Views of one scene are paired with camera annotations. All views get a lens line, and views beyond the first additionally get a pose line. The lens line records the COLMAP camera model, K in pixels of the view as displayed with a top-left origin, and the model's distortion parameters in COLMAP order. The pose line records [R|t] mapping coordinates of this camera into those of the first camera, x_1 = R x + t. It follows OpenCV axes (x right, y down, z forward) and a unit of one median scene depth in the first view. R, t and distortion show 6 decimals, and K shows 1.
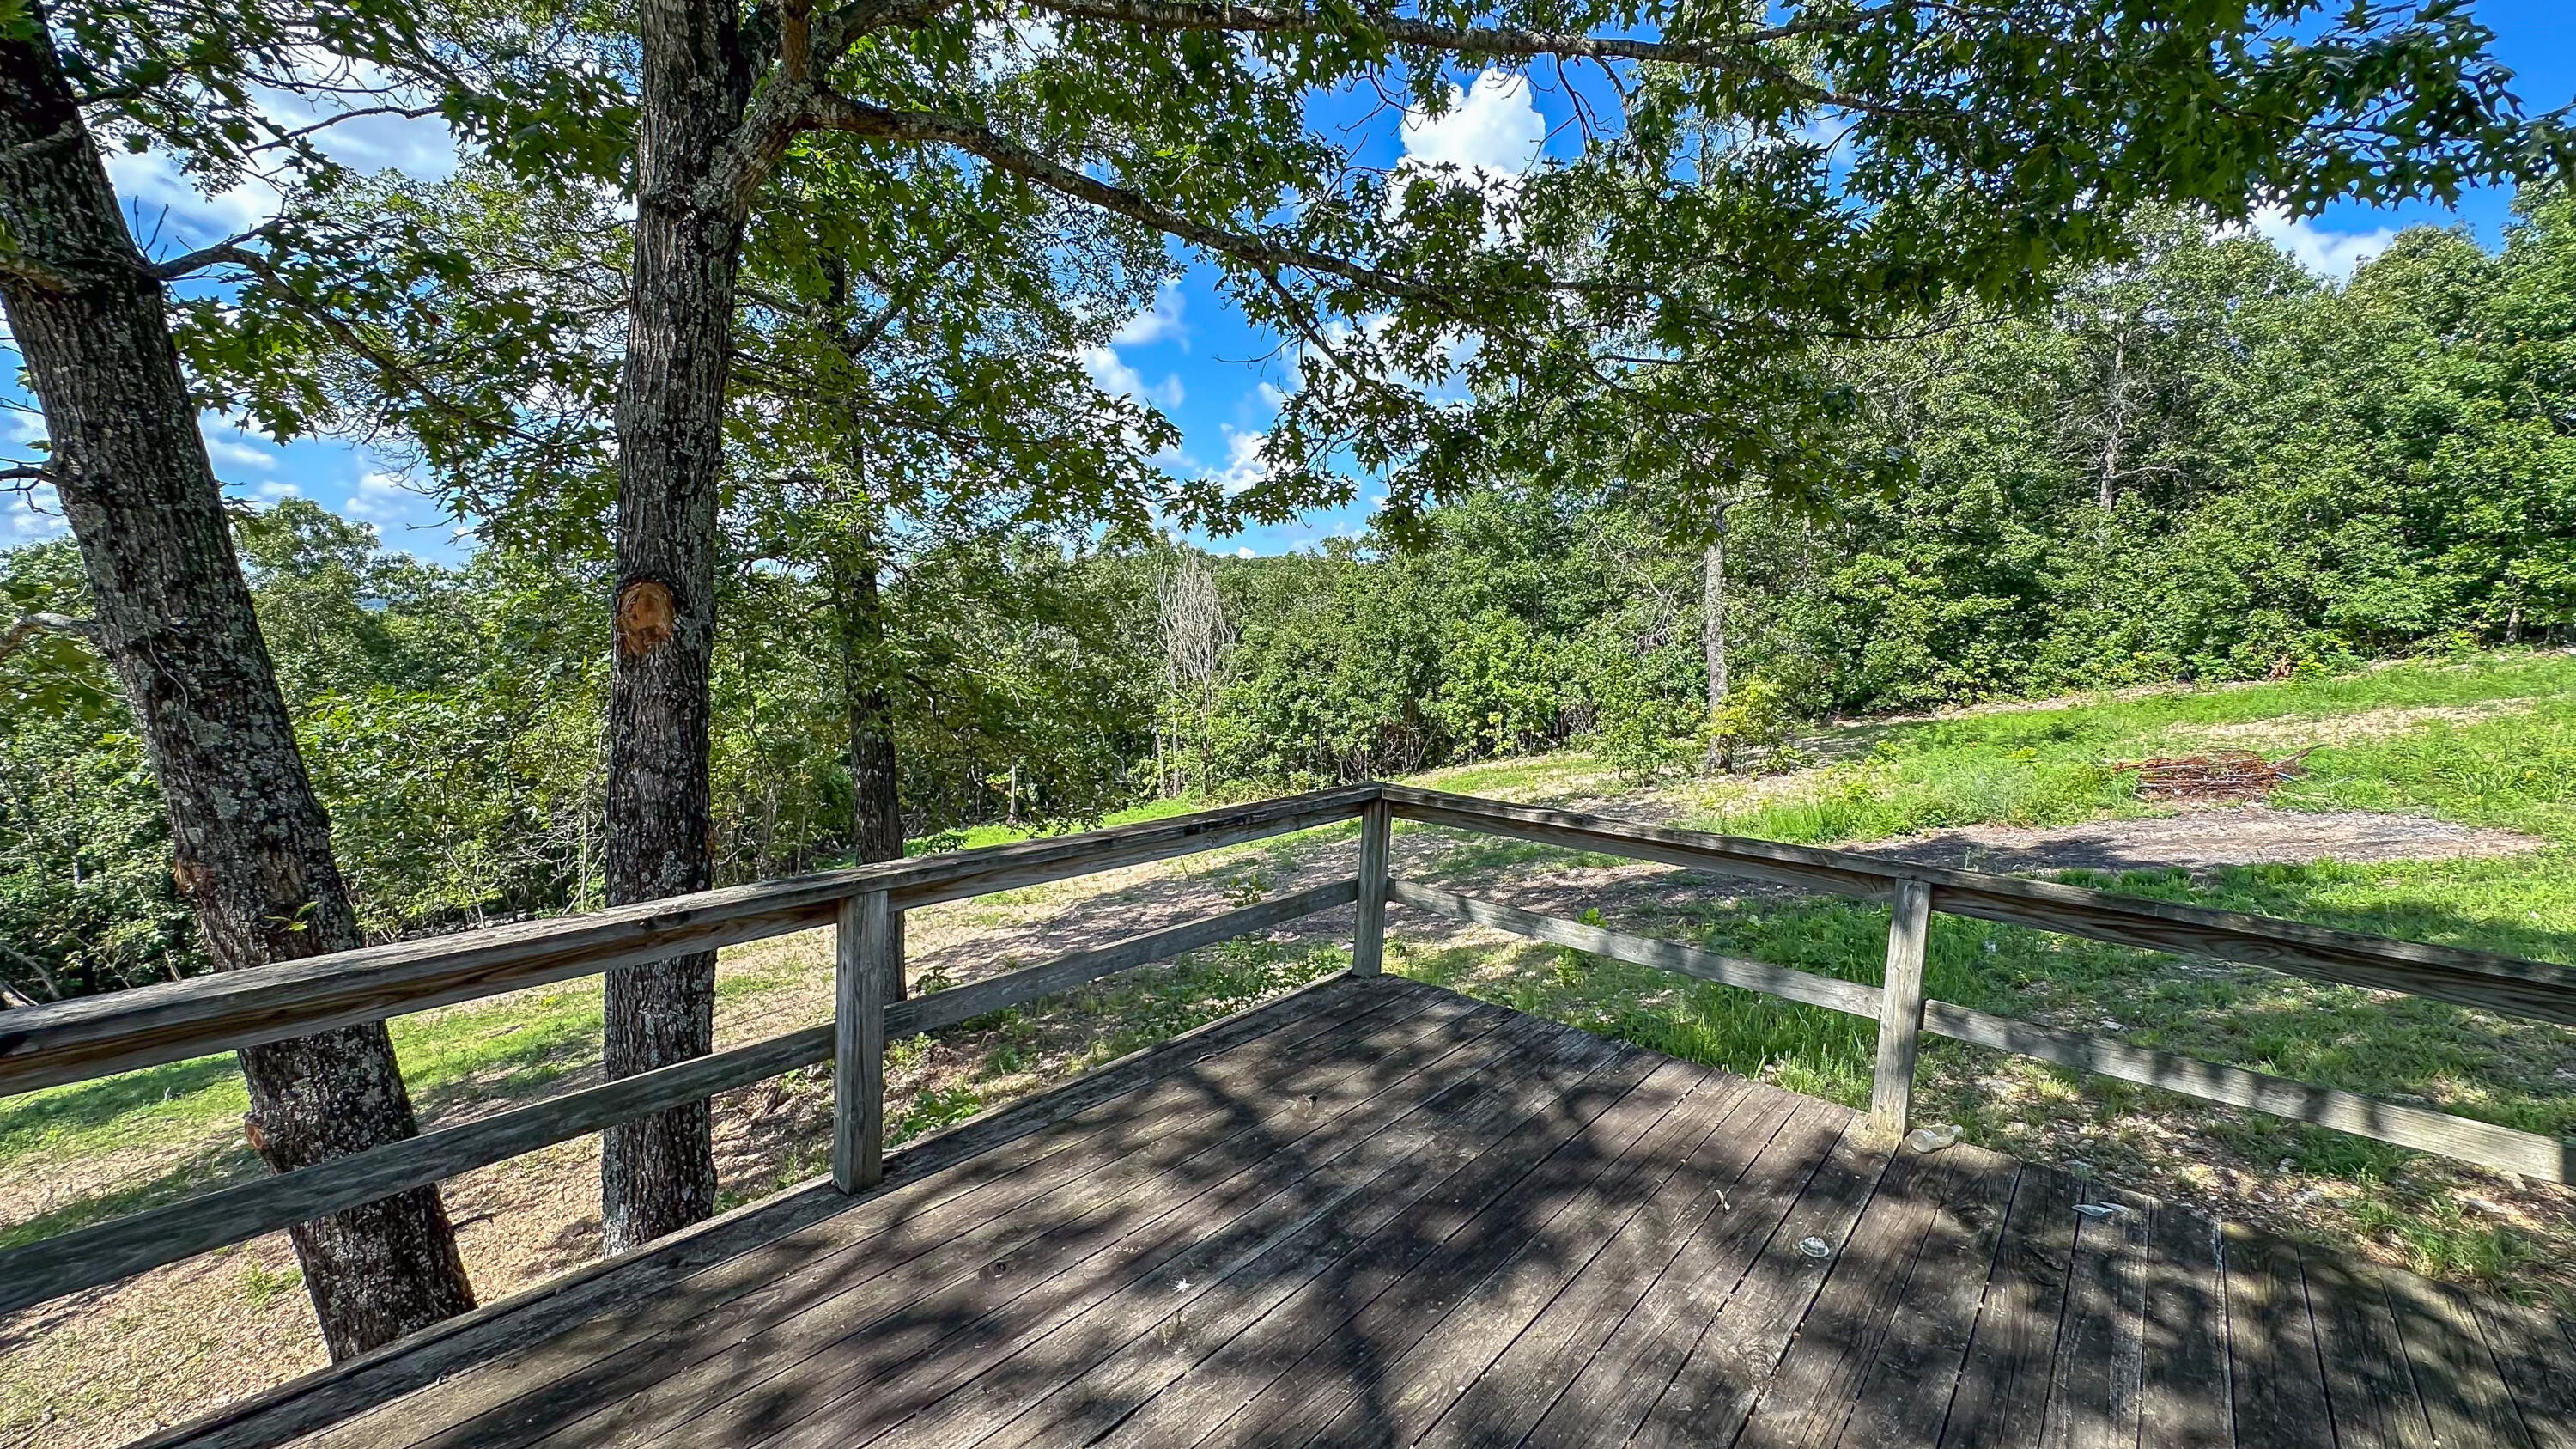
lens RADIAL K [[1067.1, 0, 1291.2], [0, 1067.1, 727.2], [0, 0, 1]] dist [0.003972, -0.004376]
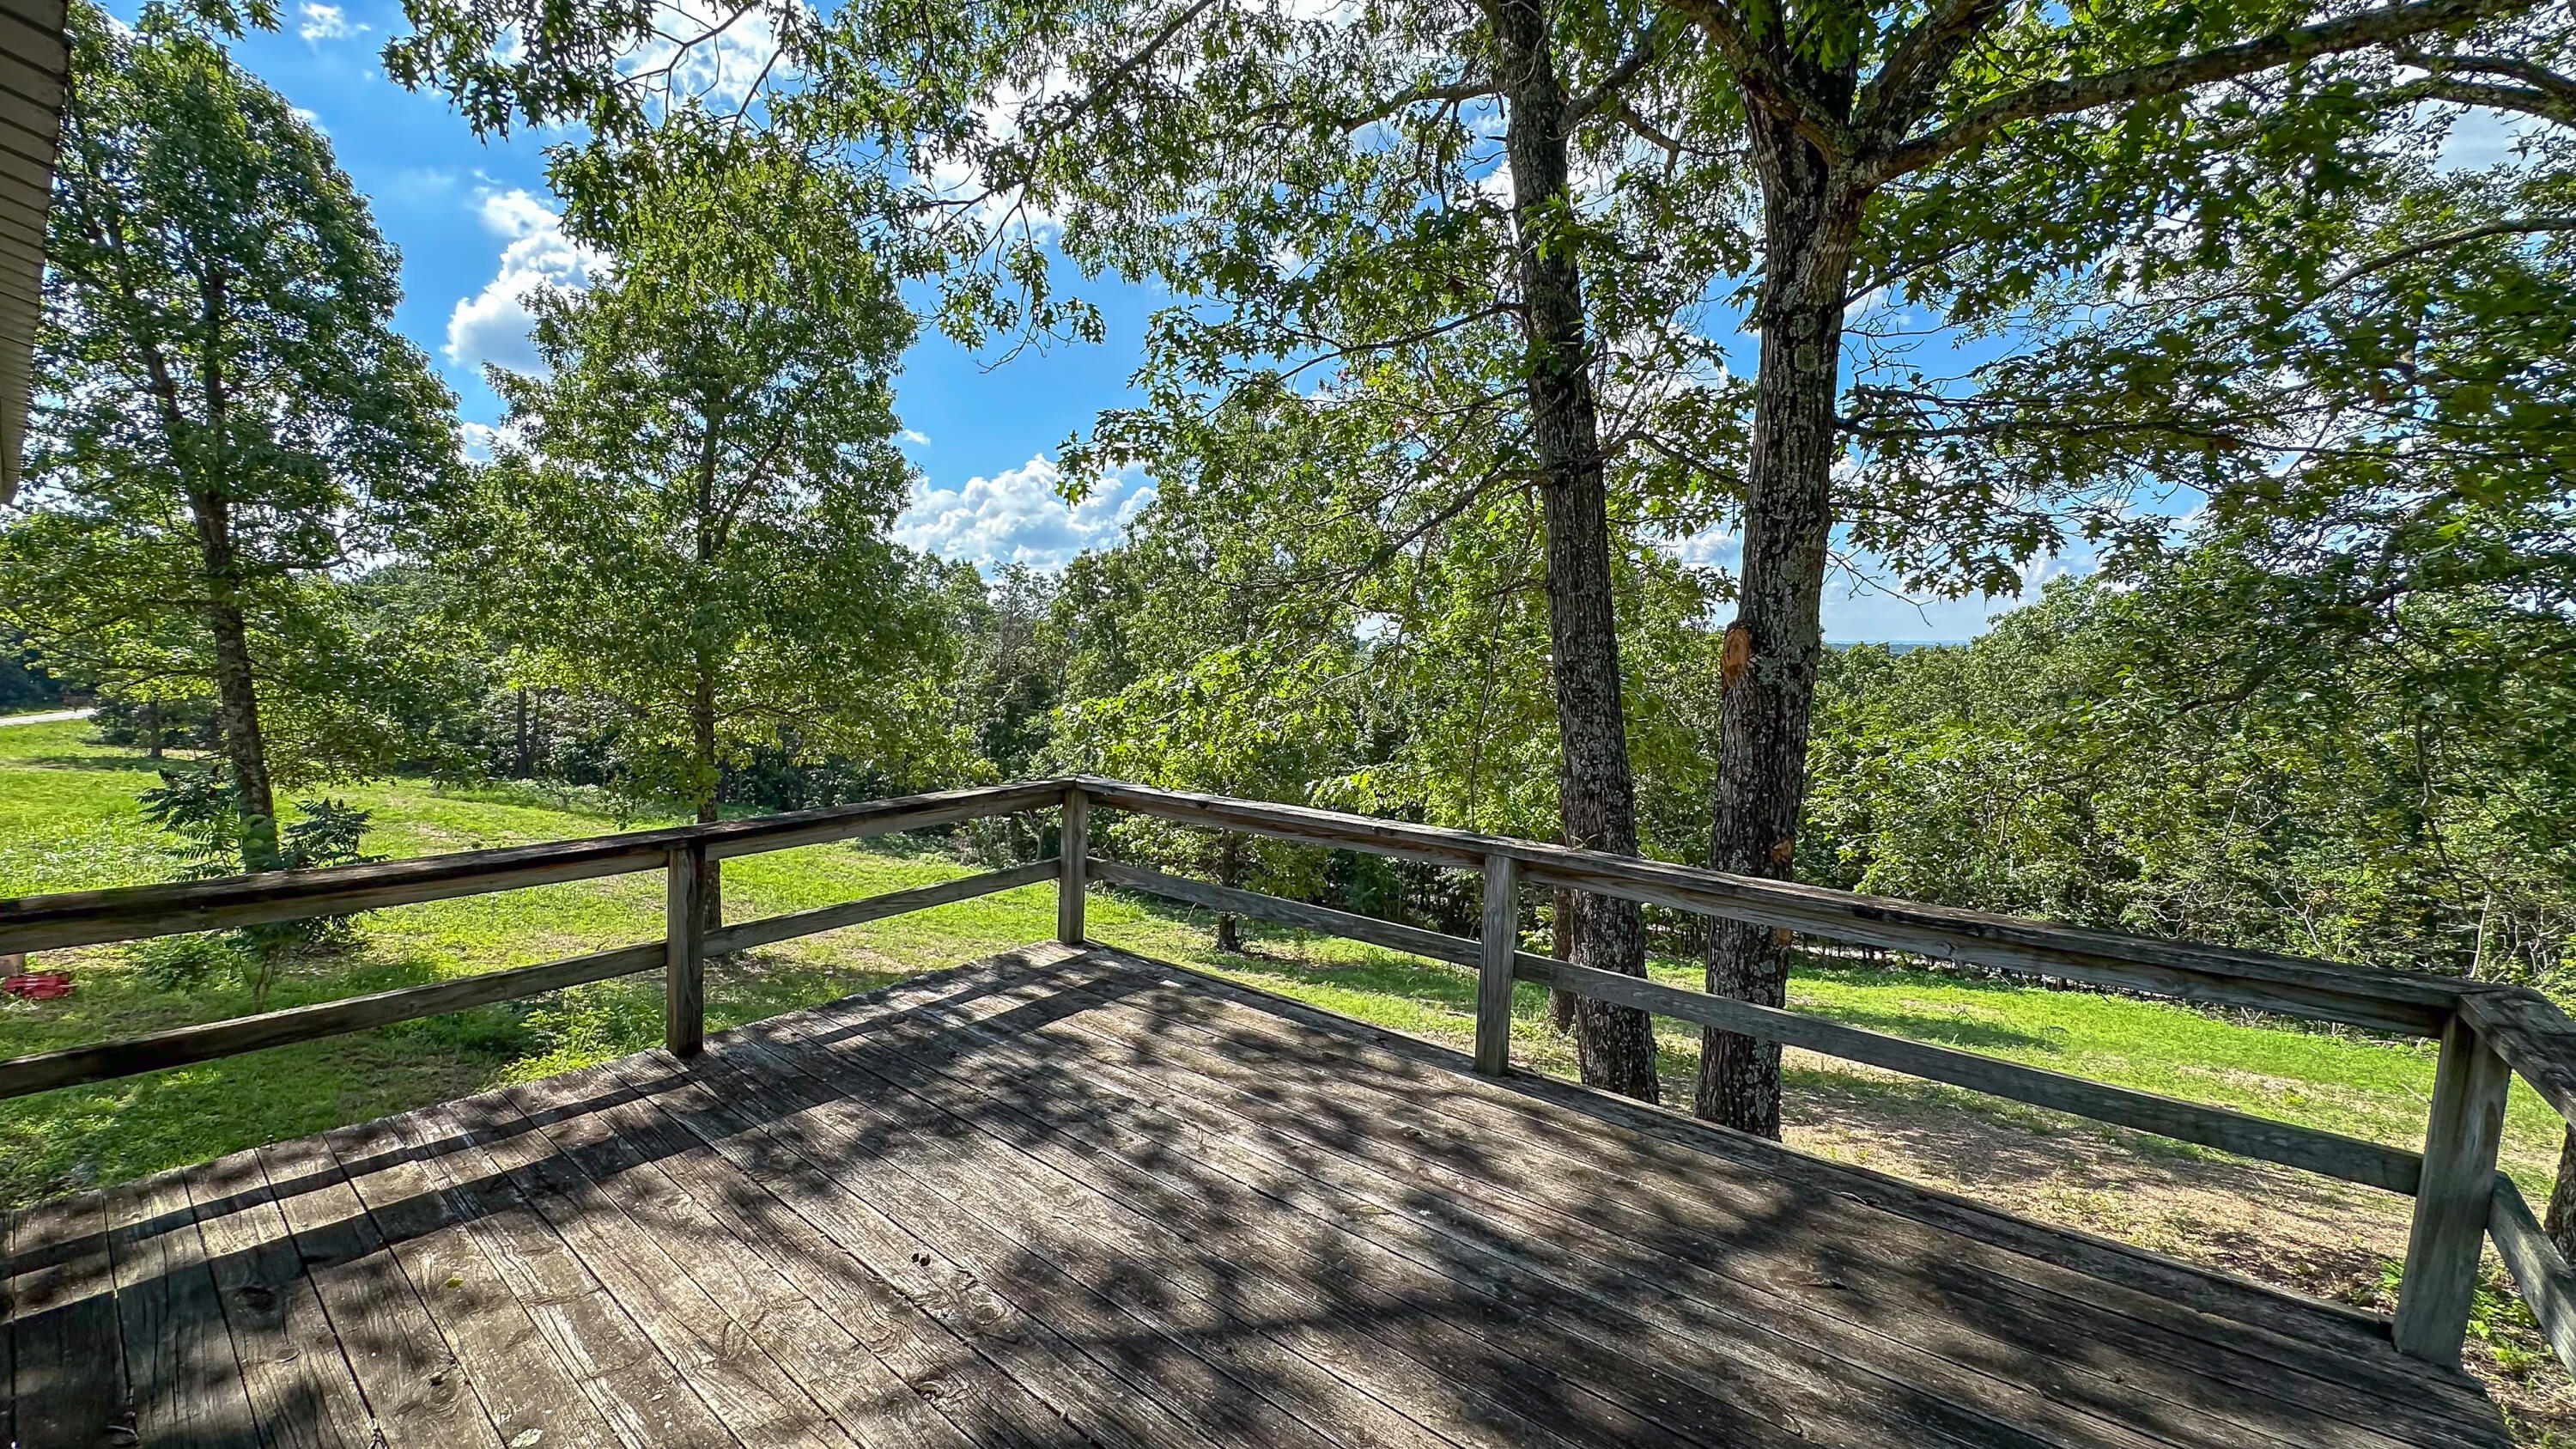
lens RADIAL K [[1067.1, 0, 1290.0], [0, 1067.1, 721.1], [0, 0, 1]] dist [0.003972, -0.004376]
pose [[-0.007104, 0.054421, -0.998493, 0.878942], [-0.113939, 0.991971, 0.054876, -0.051909], [0.993462, 0.114157, -0.000846, 0.685409]]
